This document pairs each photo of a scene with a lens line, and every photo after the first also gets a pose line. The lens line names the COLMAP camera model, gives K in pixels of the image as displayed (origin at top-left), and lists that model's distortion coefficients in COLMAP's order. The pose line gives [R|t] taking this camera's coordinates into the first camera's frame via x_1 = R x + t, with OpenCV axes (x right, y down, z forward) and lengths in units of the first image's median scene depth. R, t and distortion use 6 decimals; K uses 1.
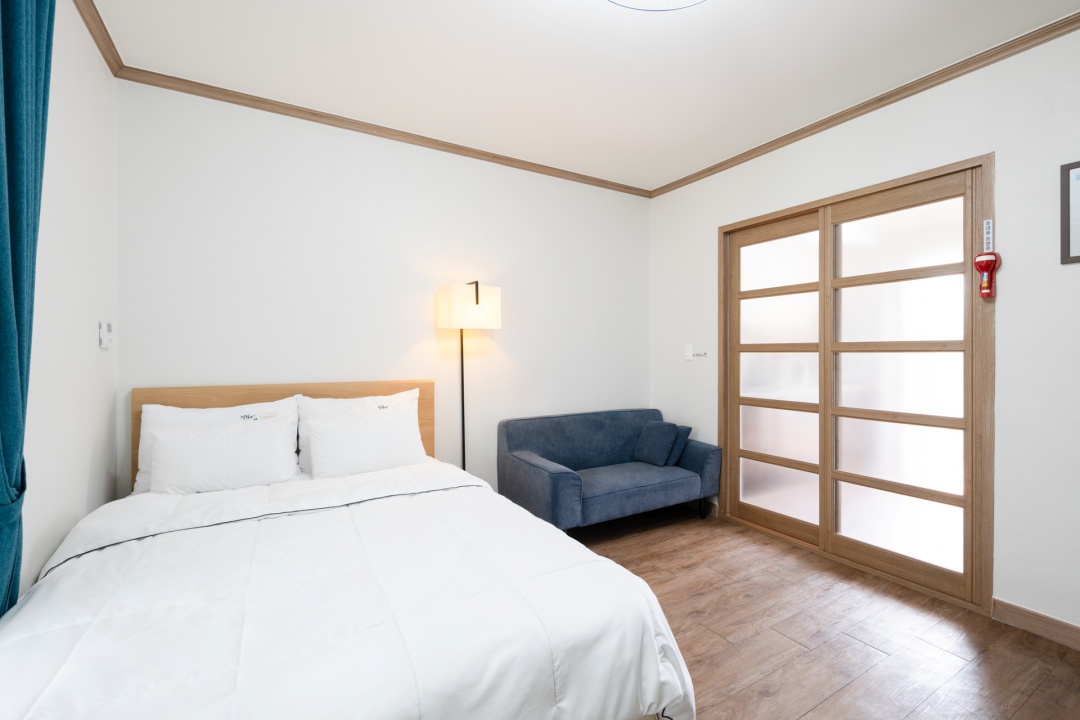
lens RADIAL K [[469.2, 0, 583.0], [0, 469.2, 349.4], [0, 0, 1]] dist [-0.005824, -0.002666]
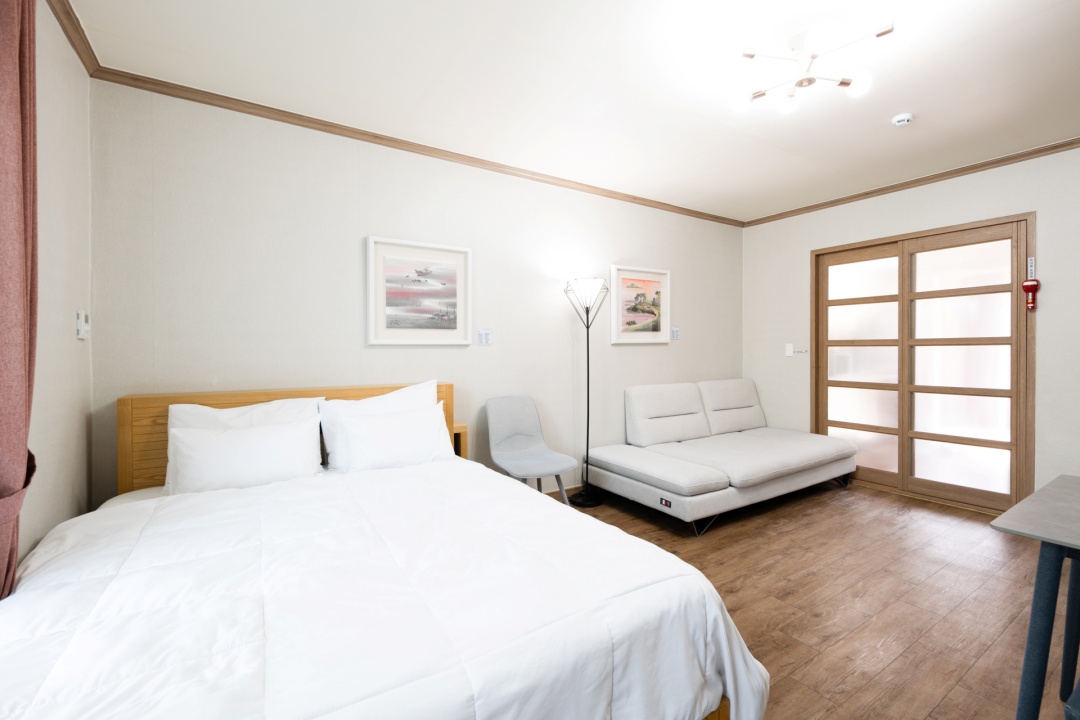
lens RADIAL K [[469.2, 0, 551.7], [0, 469.2, 349.5], [0, 0, 1]] dist [-0.005824, -0.002666]
pose [[0.999976, -0.003903, -0.005651, -0.550297], [0.003938, 0.999973, 0.006166, 0.004749], [0.005627, -0.006188, 0.999965, -0.420841]]
